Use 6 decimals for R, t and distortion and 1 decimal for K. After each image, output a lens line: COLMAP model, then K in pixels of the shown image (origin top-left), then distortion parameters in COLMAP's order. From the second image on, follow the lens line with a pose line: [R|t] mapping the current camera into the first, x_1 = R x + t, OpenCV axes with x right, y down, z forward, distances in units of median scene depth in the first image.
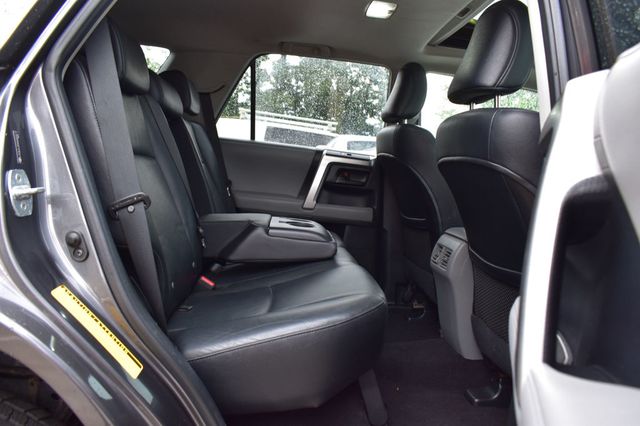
lens RADIAL K [[489.8, 0, 320.0], [0, 489.8, 213.0], [0, 0, 1]] dist [-0.106711, 0.040476]
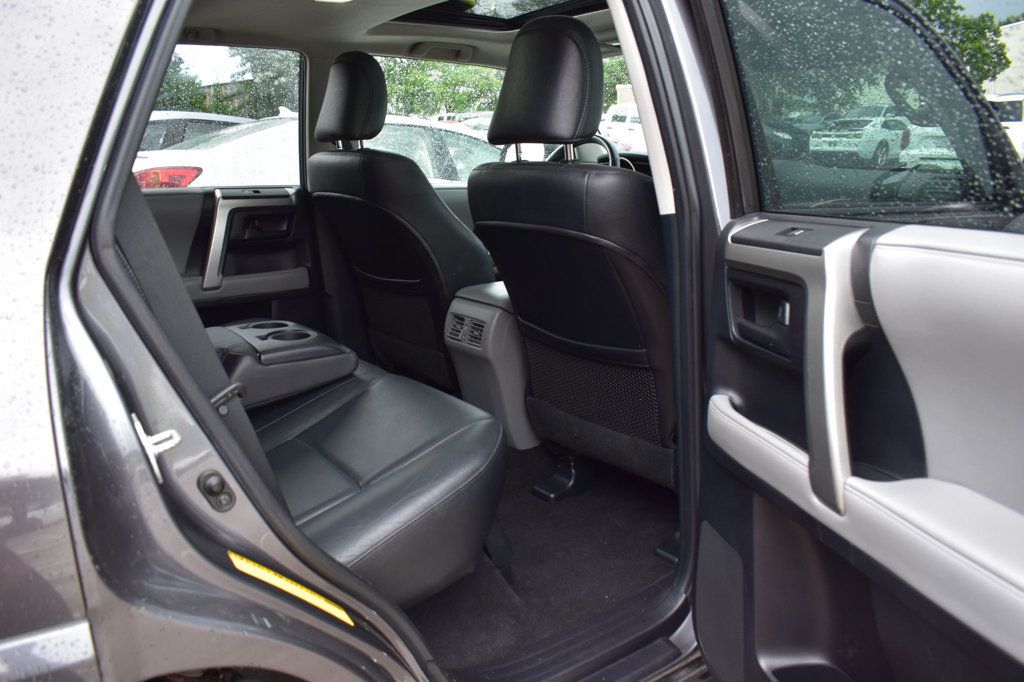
lens RADIAL K [[783.7, 0, 512.0], [0, 783.7, 341.0], [0, 0, 1]] dist [-0.106711, 0.040476]
pose [[0.839915, -0.230385, 0.491392, -0.224050], [0.139775, 0.966710, 0.214323, -0.112475], [-0.524410, -0.111329, 0.844156, -0.053536]]
